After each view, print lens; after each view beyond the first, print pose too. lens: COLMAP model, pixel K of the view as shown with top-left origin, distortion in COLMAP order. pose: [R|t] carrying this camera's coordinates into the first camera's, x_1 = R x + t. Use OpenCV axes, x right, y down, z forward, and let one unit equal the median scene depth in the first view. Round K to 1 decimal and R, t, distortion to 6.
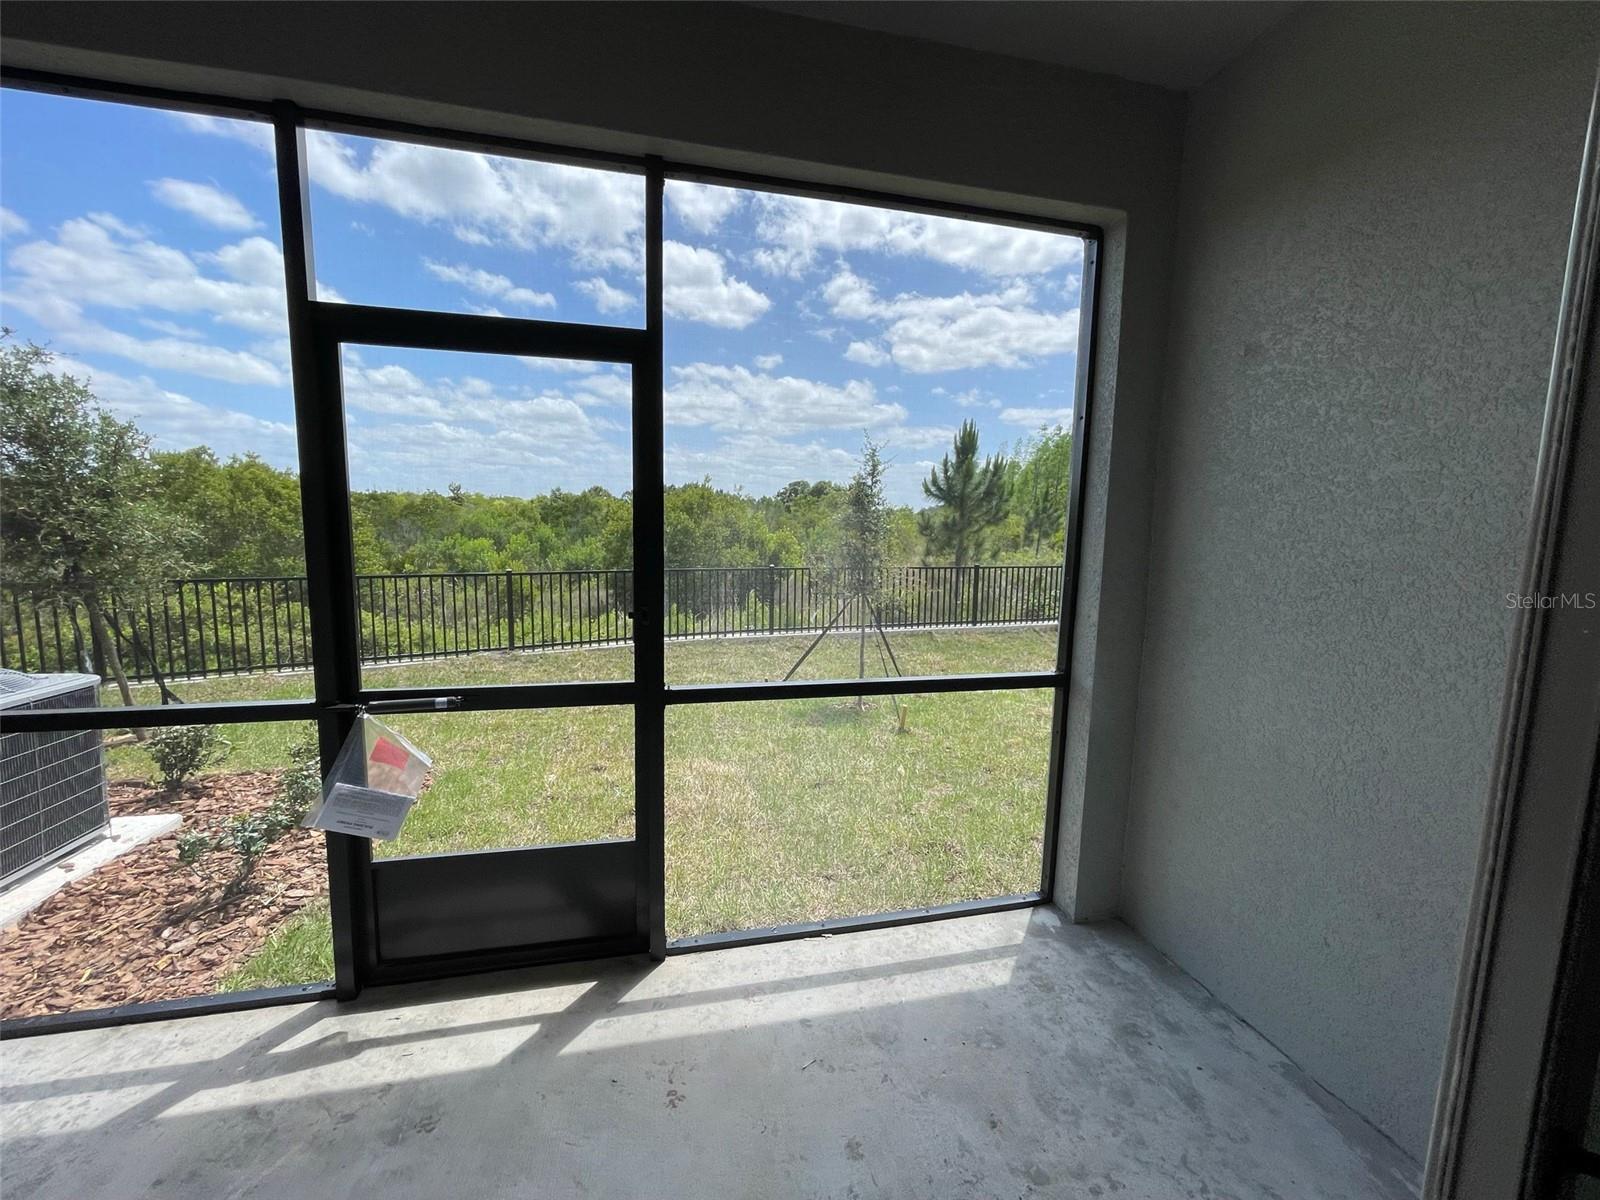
lens RADIAL K [[650.3, 0, 795.7], [0, 650.3, 600.1], [0, 0, 1]] dist [-0.004762, -0.000735]
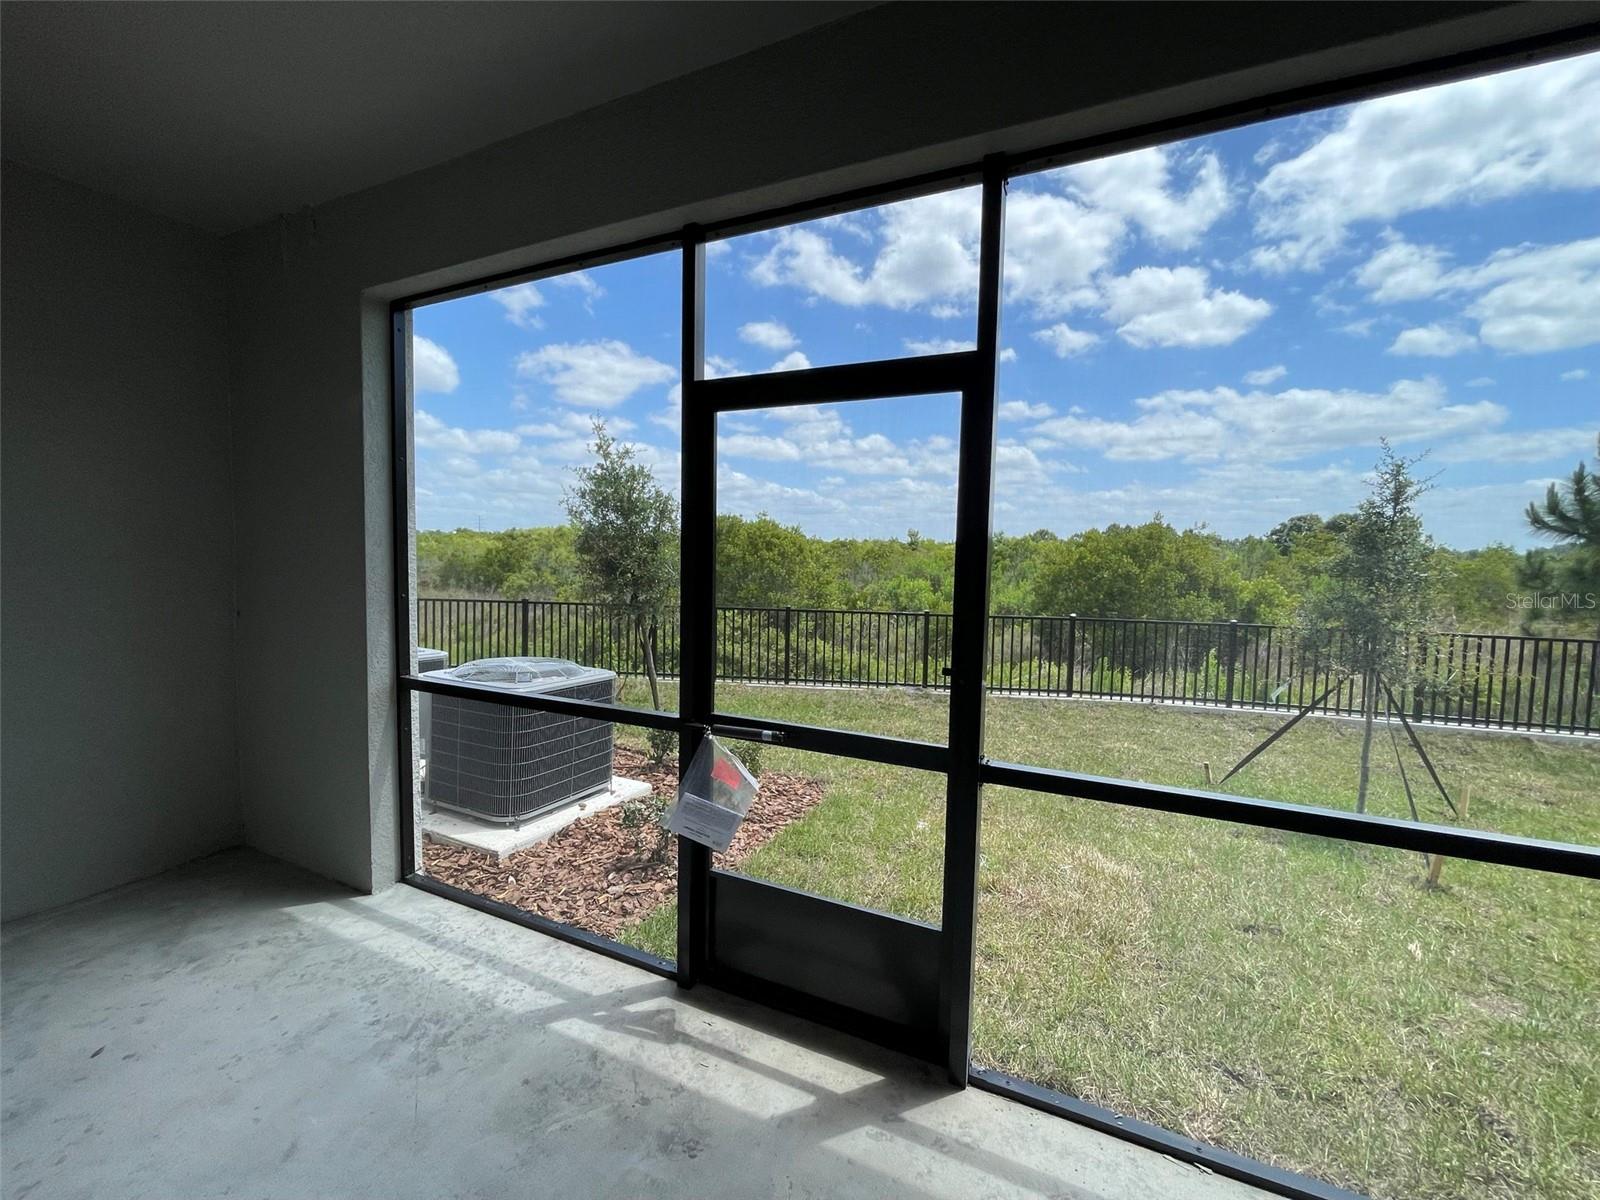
lens RADIAL K [[648.8, 0, 790.0], [0, 648.8, 590.6], [0, 0, 1]] dist [-0.001956, -0.000455]
pose [[0.785794, 0.028831, -0.617815, 0.073346], [-0.078827, 0.995435, -0.053806, -0.011807], [0.613444, 0.090980, 0.784480, 0.099582]]
